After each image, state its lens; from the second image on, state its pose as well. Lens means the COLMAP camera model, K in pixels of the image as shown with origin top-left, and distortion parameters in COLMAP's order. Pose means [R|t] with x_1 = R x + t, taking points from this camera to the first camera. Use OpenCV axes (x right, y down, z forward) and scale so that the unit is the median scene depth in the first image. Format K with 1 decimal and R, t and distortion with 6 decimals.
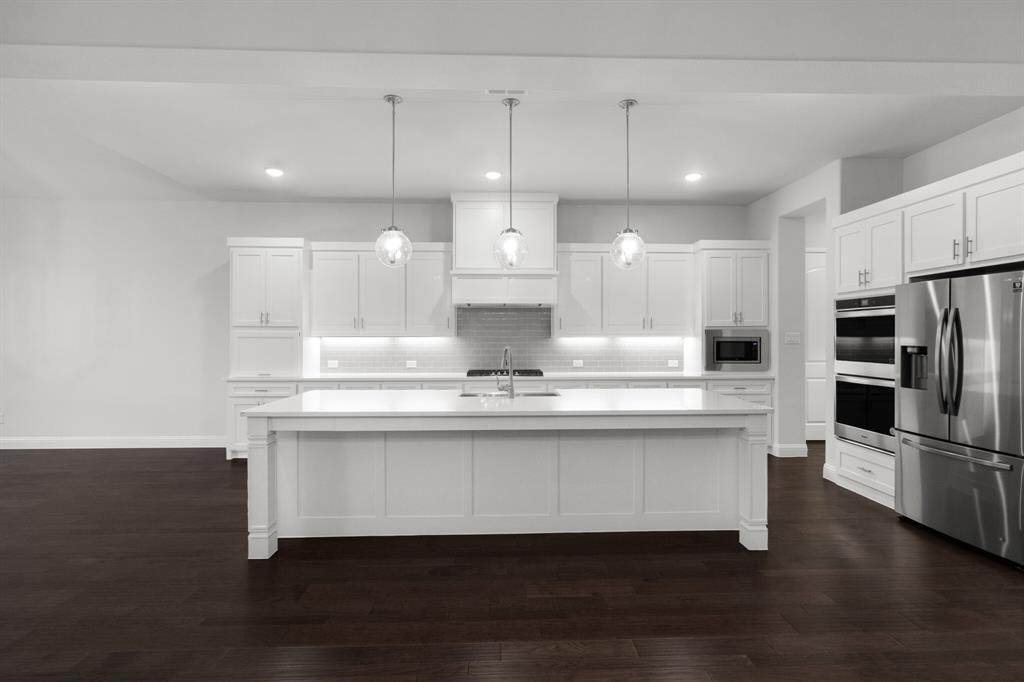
lens RADIAL K [[476.0, 0, 517.7], [0, 476.0, 336.0], [0, 0, 1]] dist [-0.001198, -0.000496]
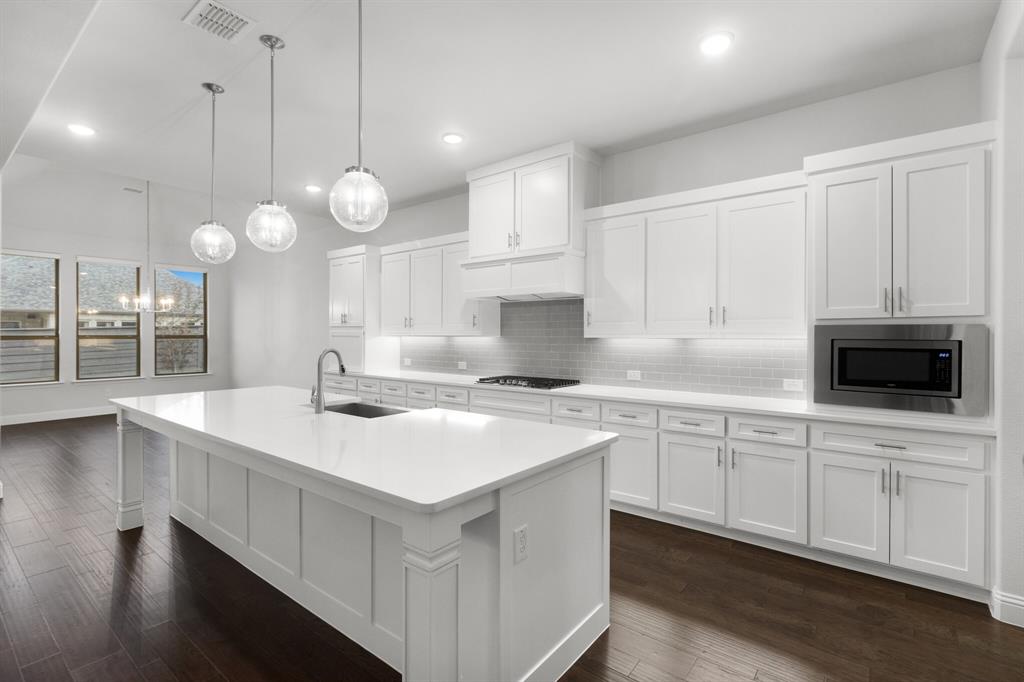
lens RADIAL K [[468.8, 0, 515.2], [0, 468.8, 335.5], [0, 0, 1]] dist [0.001374, 0.000201]
pose [[0.767846, 0.003399, -0.640625, 0.485898], [-0.001623, 0.999993, 0.003360, -0.003166], [0.640632, -0.001540, 0.767846, 0.397468]]
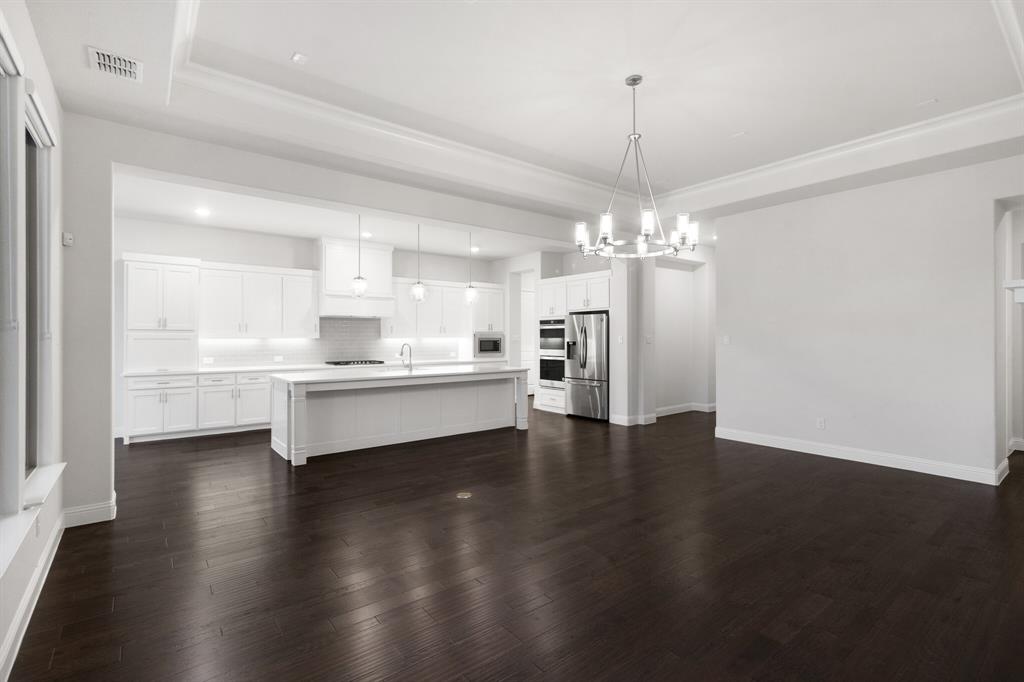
lens RADIAL K [[468.8, 0, 515.2], [0, 468.8, 335.5], [0, 0, 1]] dist [0.001374, 0.000201]
pose [[0.806780, 0.001773, 0.590850, -0.504515], [-0.000088, 0.999996, -0.002881, -0.002138], [-0.590852, 0.002273, 0.806777, -0.471944]]
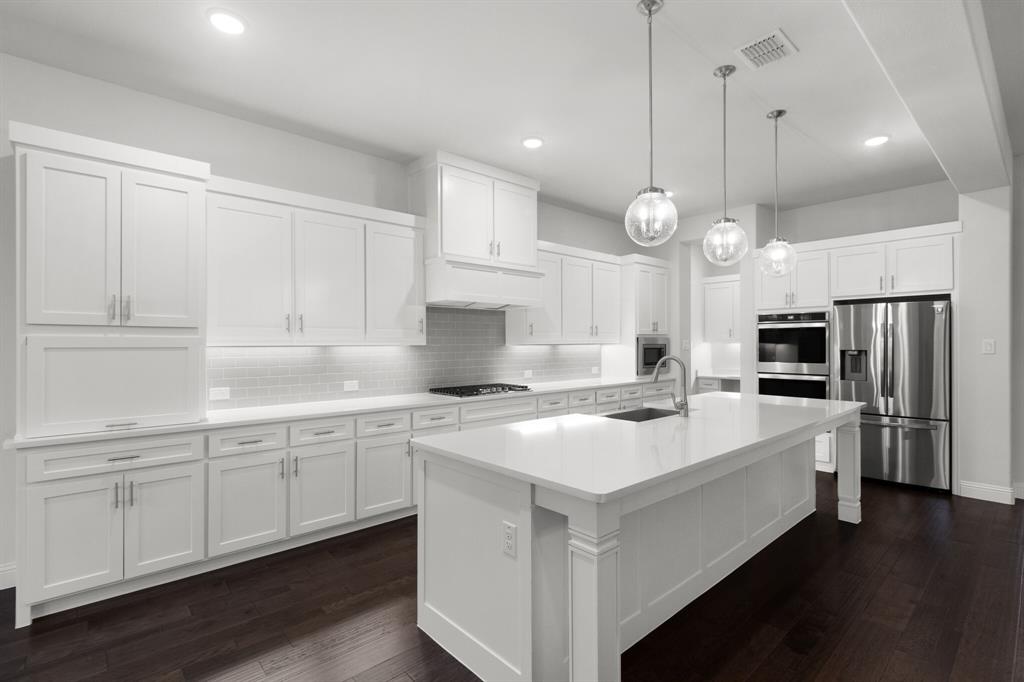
lens RADIAL K [[477.7, 0, 514.1], [0, 477.7, 342.7], [0, 0, 1]] dist [-0.000133, -0.000050]
pose [[0.767907, -0.001848, 0.640559, -0.526622], [0.002247, 0.999997, 0.000191, -0.001957], [-0.640557, 0.001293, 0.767909, 0.358627]]
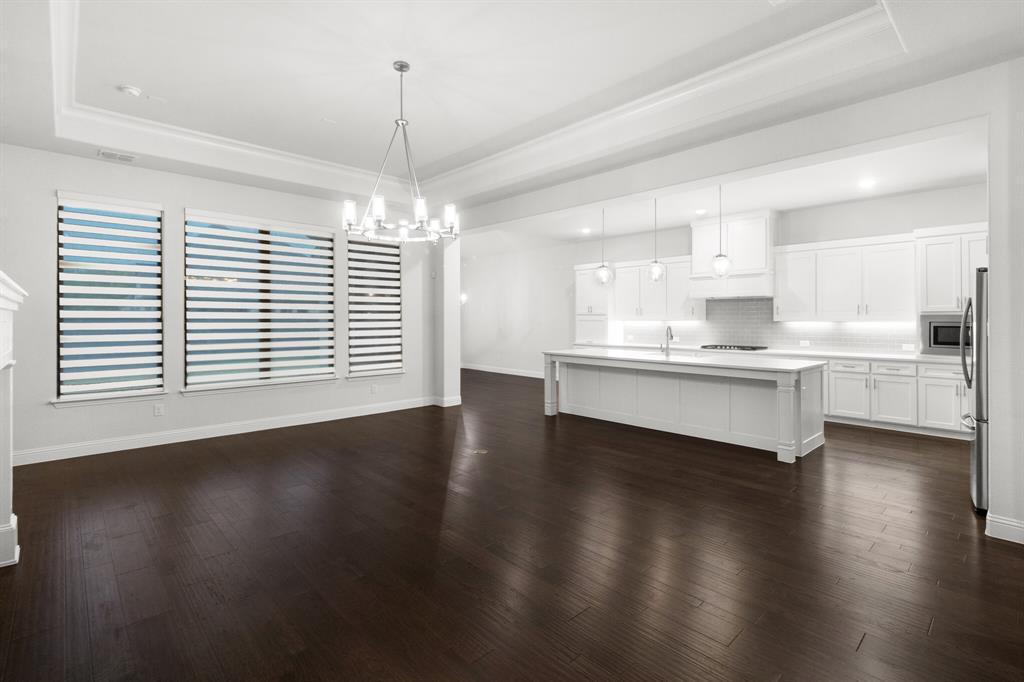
lens RADIAL K [[490.5, 0, 513.5], [0, 490.5, 309.0], [0, 0, 1]] dist [0.001309, 0.000350]
pose [[0.650522, -0.014294, -0.759353, 0.649332], [-0.002724, 0.999773, -0.021154, -0.000448], [0.759483, 0.015830, 0.650335, -0.386336]]
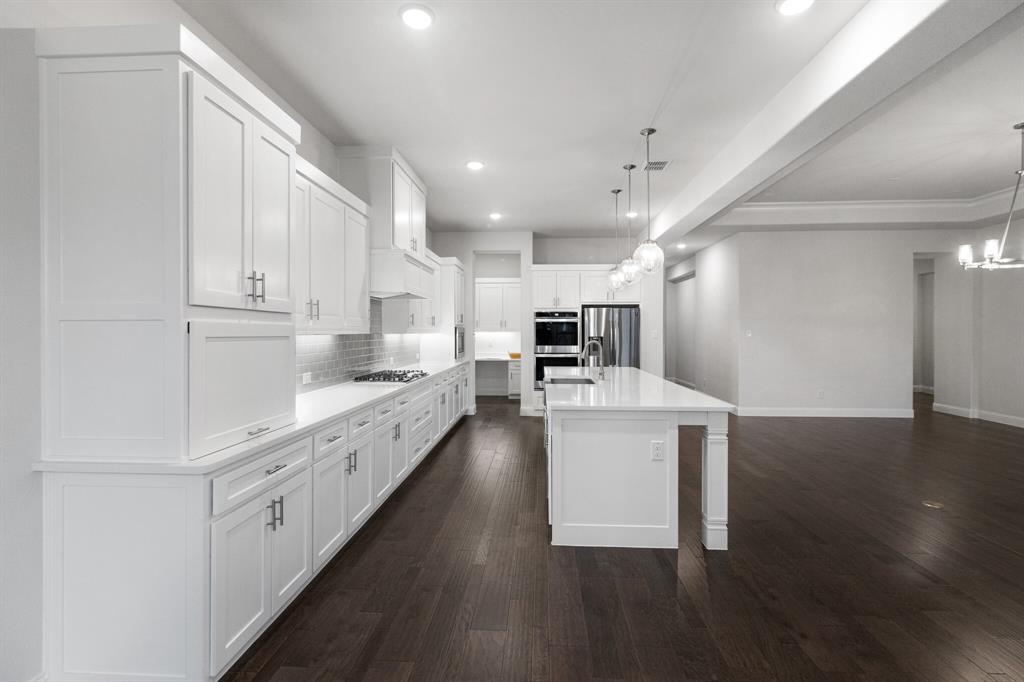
lens RADIAL K [[472.0, 0, 513.3], [0, 472.0, 327.7], [0, 0, 1]] dist [0.003097, -0.000406]
pose [[0.106065, 0.007170, 0.994333, -0.882848], [-0.004425, 0.999968, -0.006739, -0.003030], [-0.994349, -0.003685, 0.106094, 0.729680]]
